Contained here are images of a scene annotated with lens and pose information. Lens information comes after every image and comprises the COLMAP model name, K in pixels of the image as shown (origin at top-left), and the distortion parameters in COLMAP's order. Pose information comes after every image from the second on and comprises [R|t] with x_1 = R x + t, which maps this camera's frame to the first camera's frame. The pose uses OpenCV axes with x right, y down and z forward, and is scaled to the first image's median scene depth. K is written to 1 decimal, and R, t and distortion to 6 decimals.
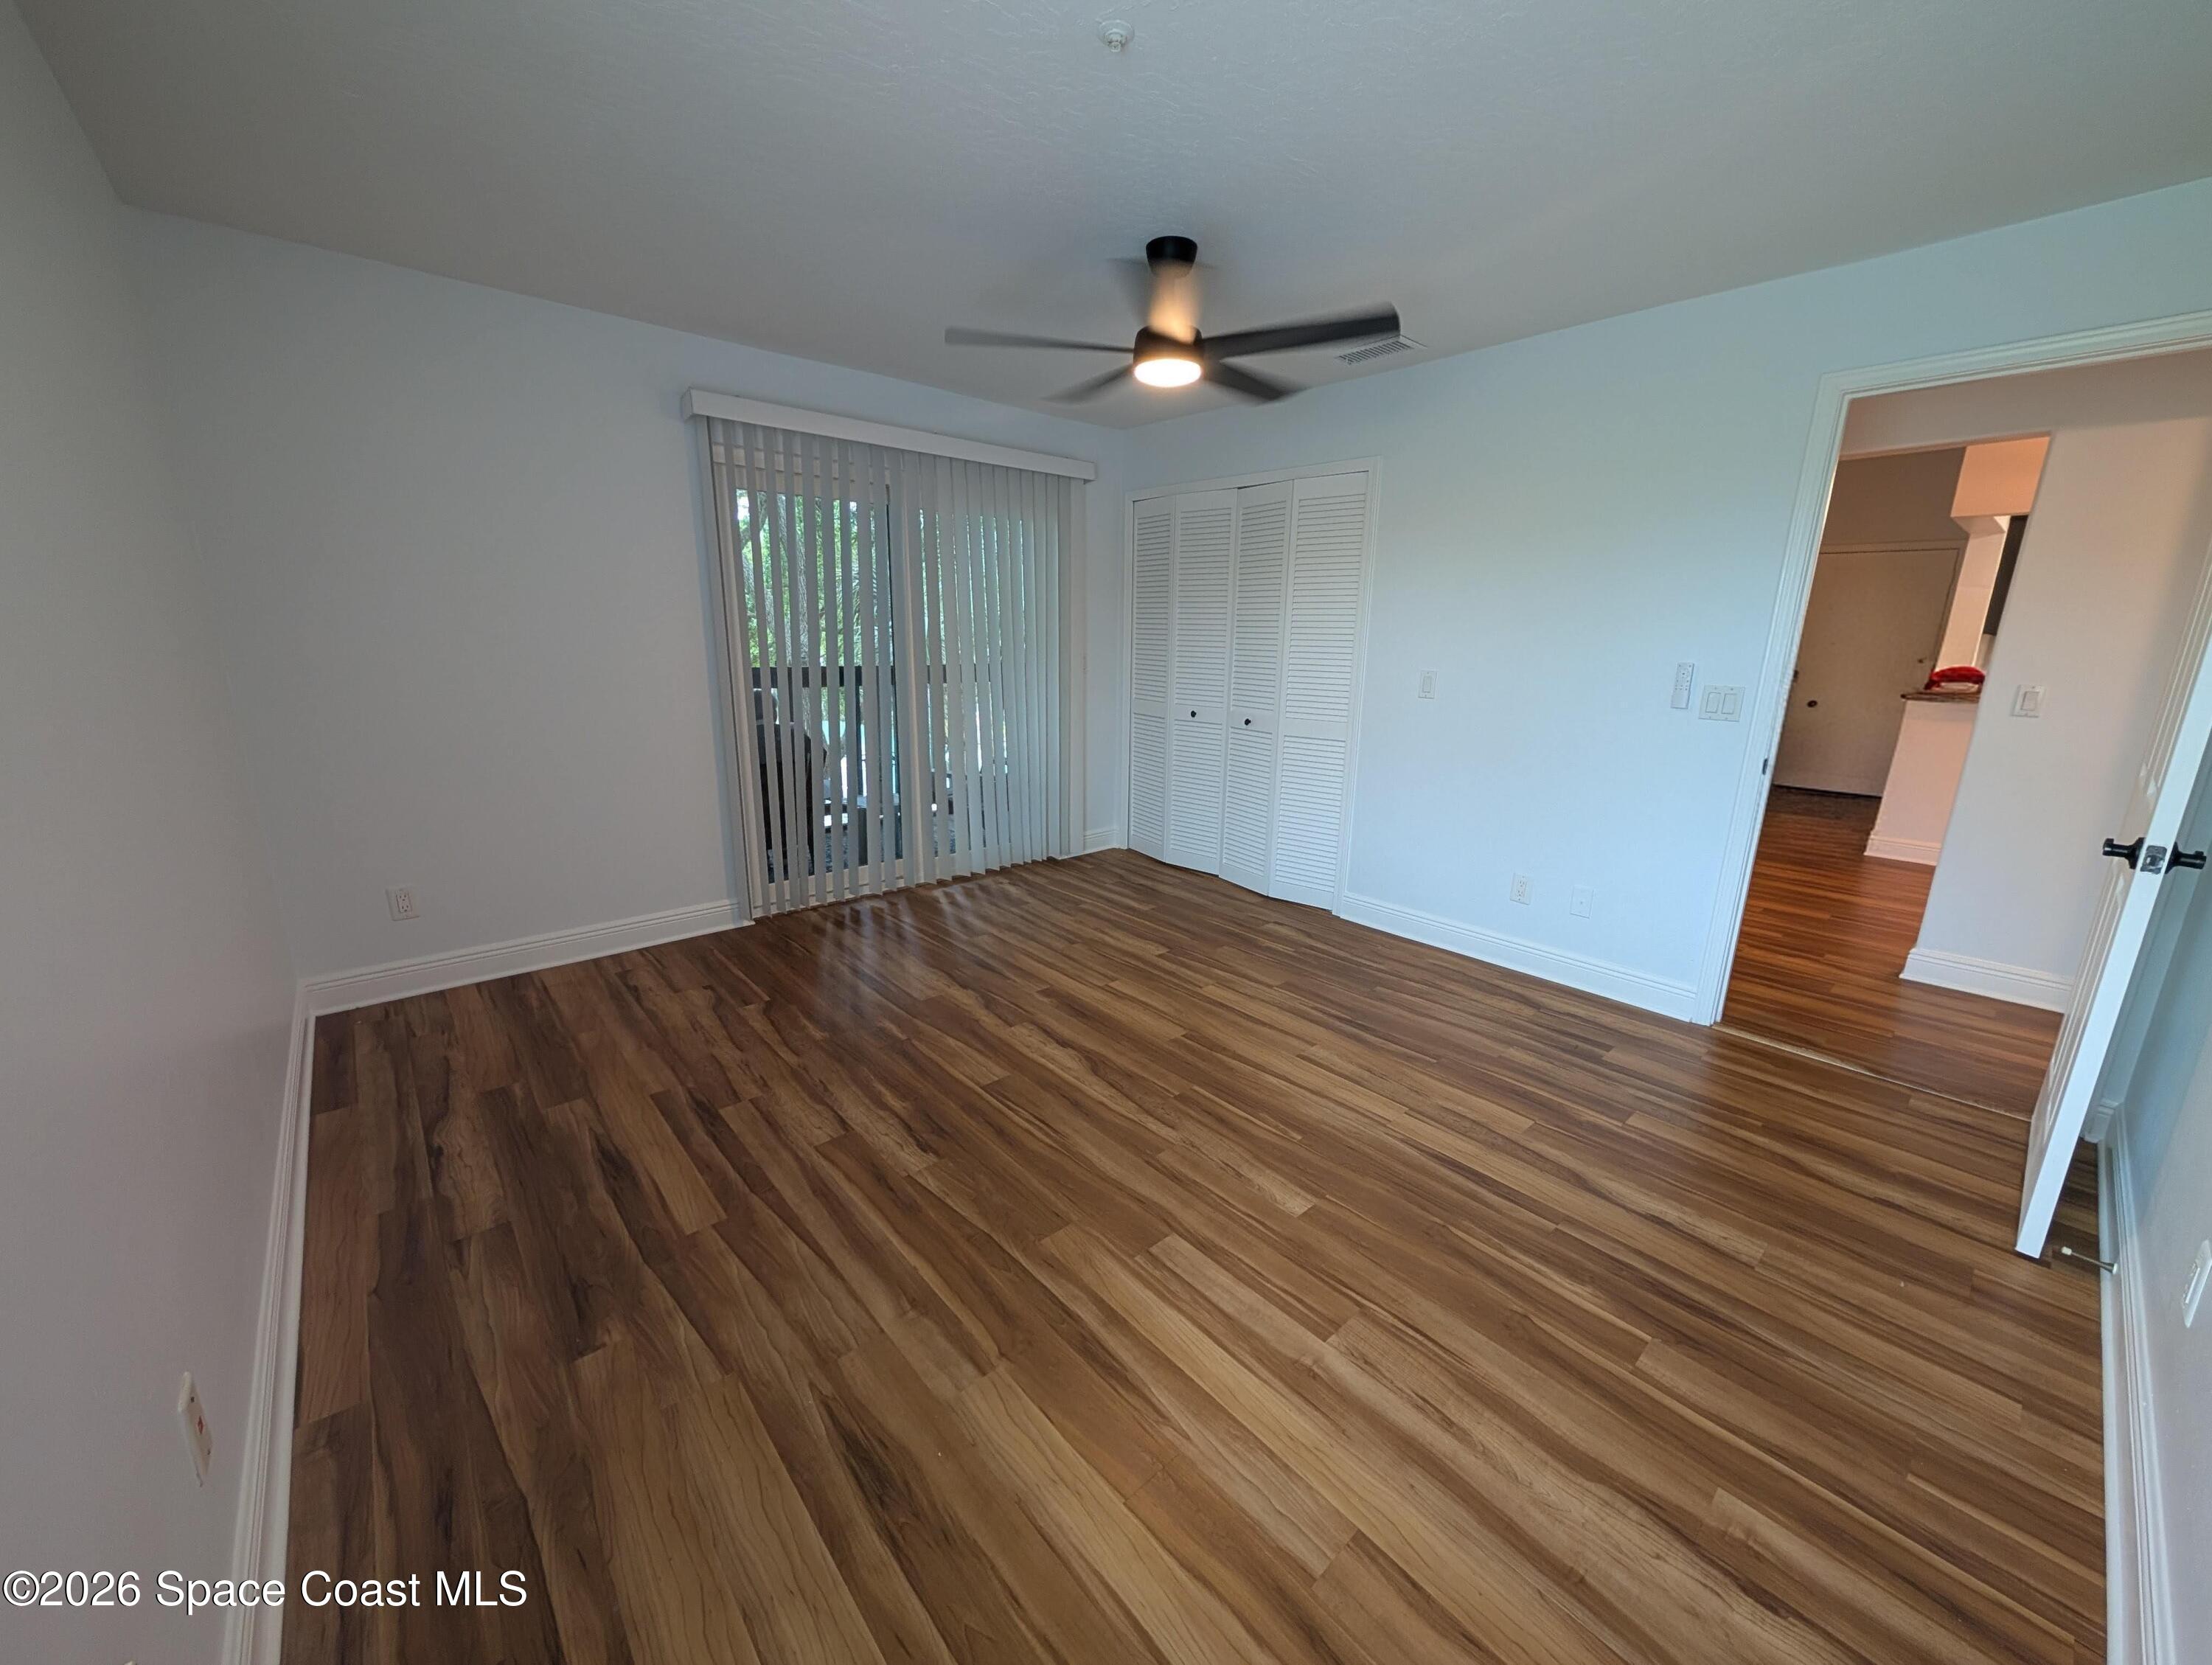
lens RADIAL K [[844.7, 0, 1116.8], [0, 844.7, 826.0], [0, 0, 1]] dist [-0.000907, 0.000490]
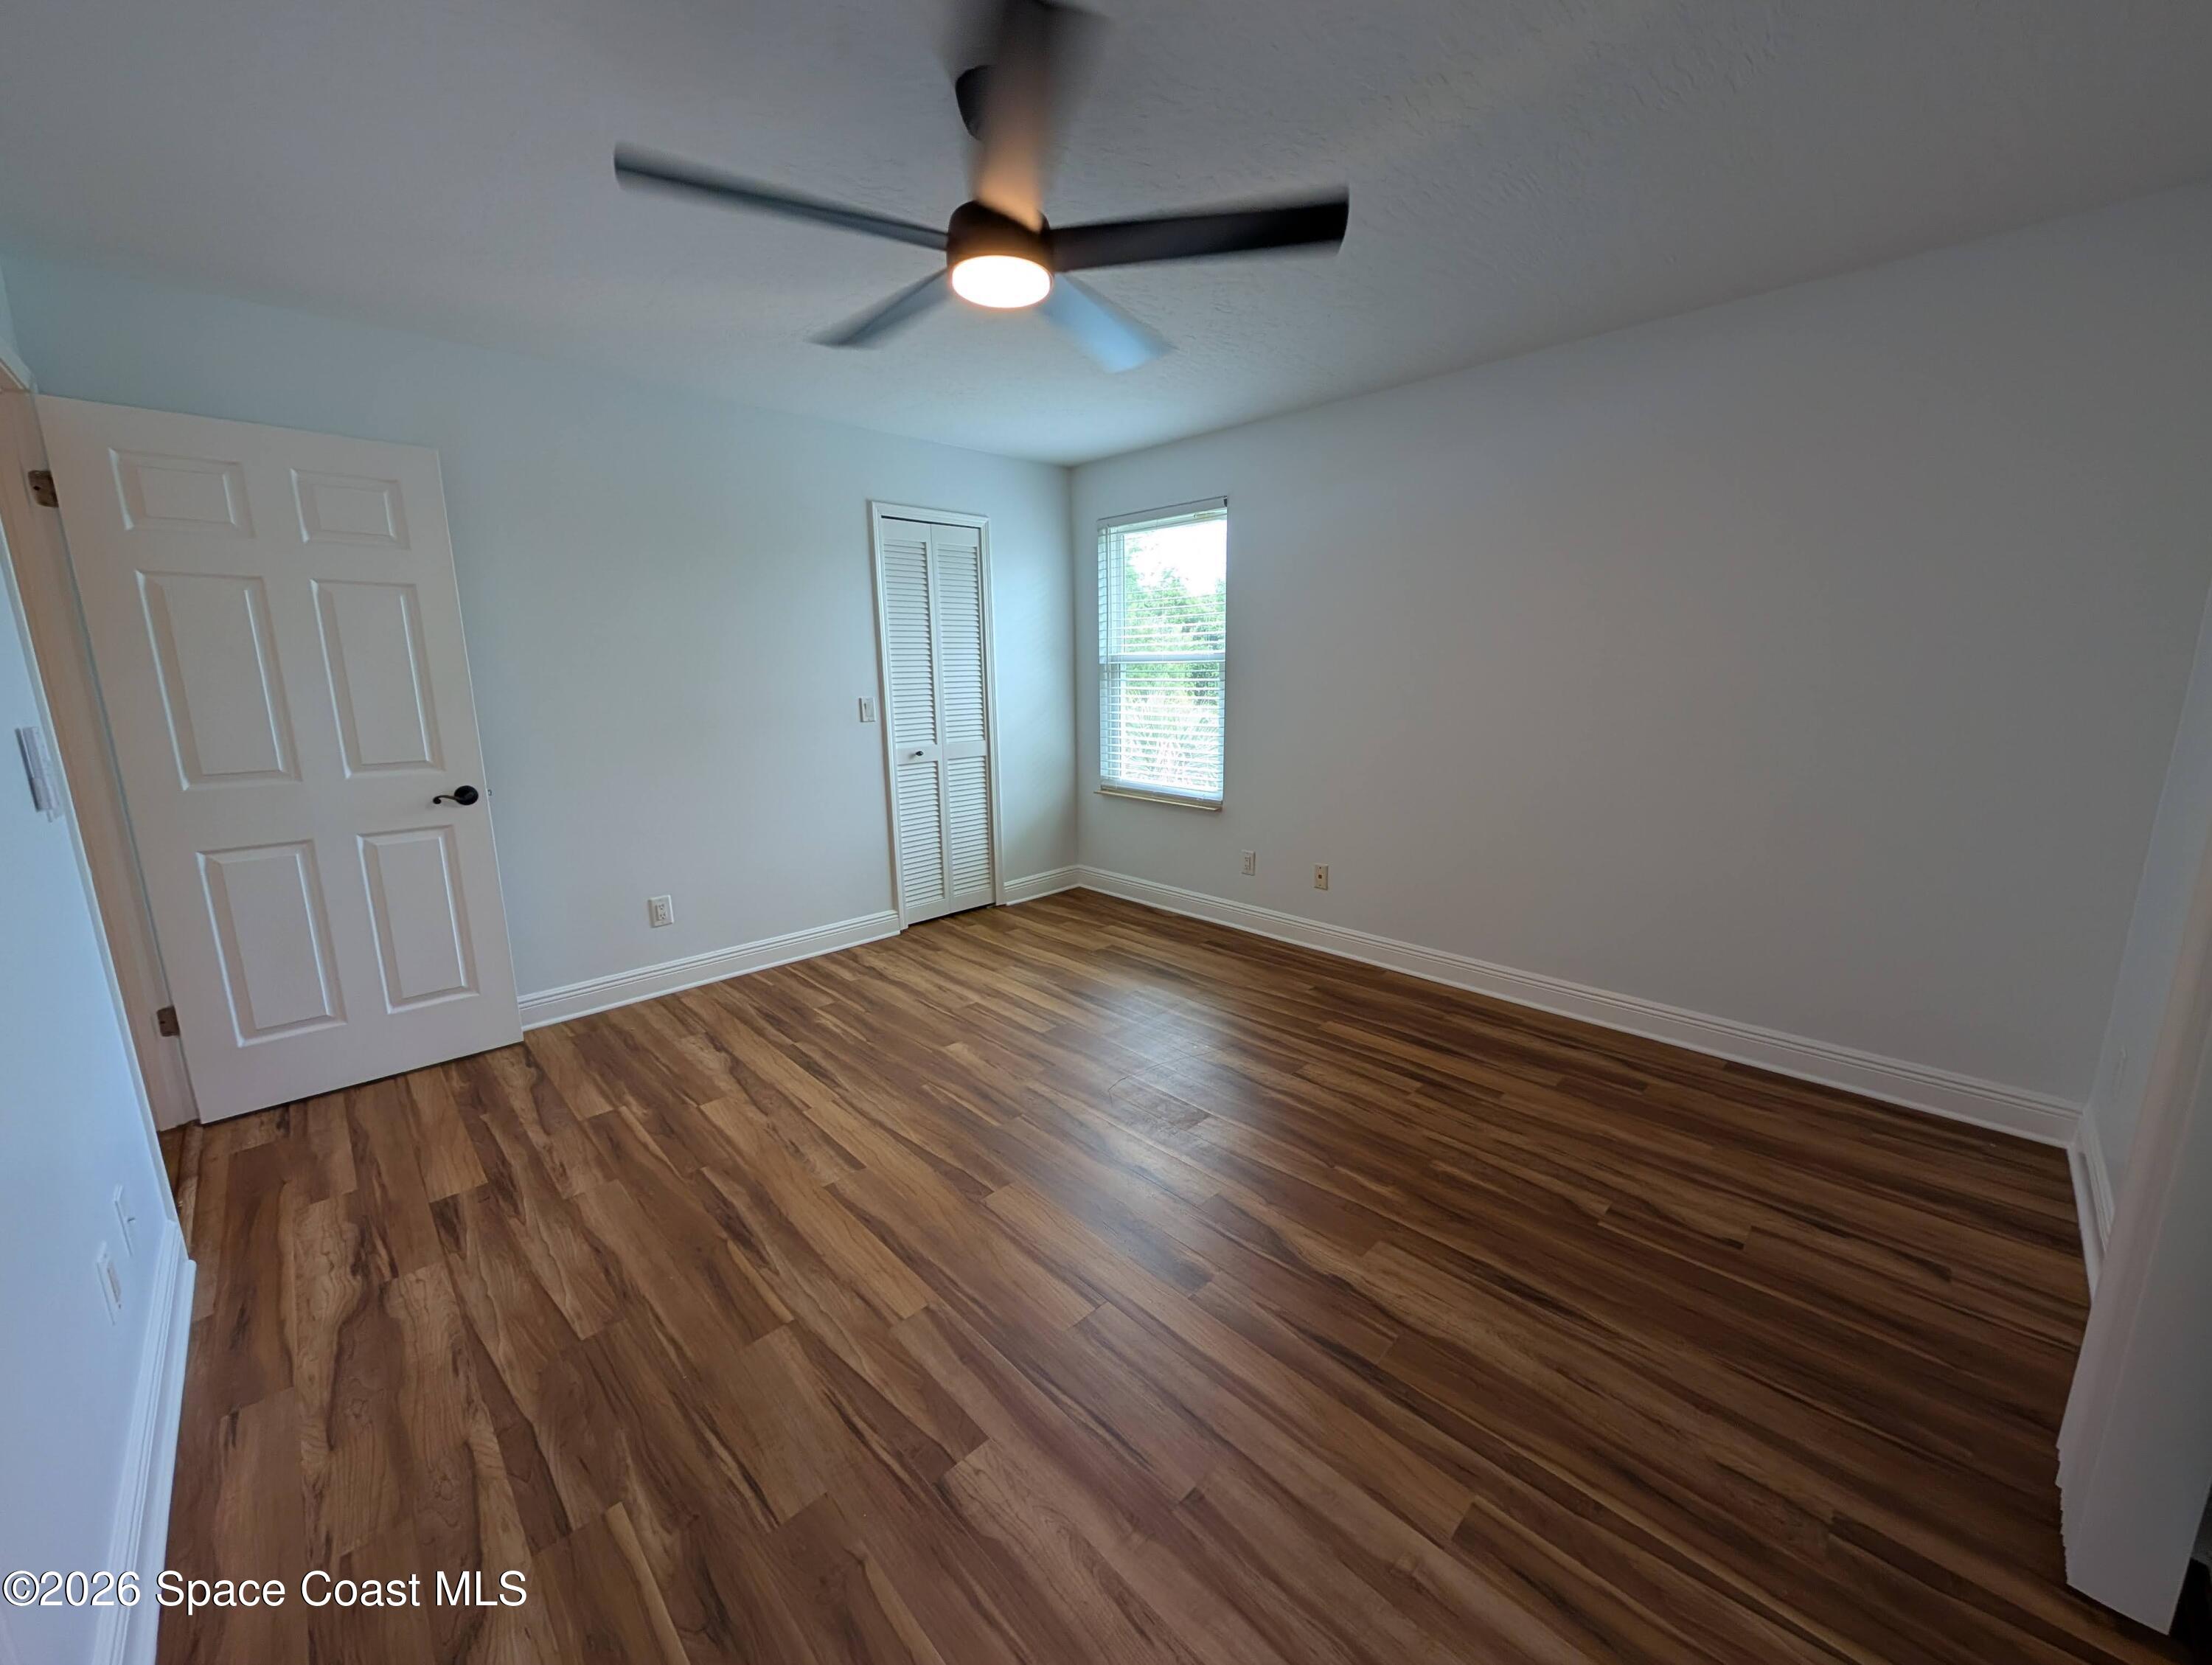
lens RADIAL K [[844.7, 0, 1116.8], [0, 844.7, 826.0], [0, 0, 1]] dist [-0.000907, 0.000490]
pose [[-0.998812, 0.002522, -0.048669, 0.001057], [-0.017785, 0.910929, 0.412179, -0.447949], [0.045374, 0.412554, -0.909802, 1.873033]]
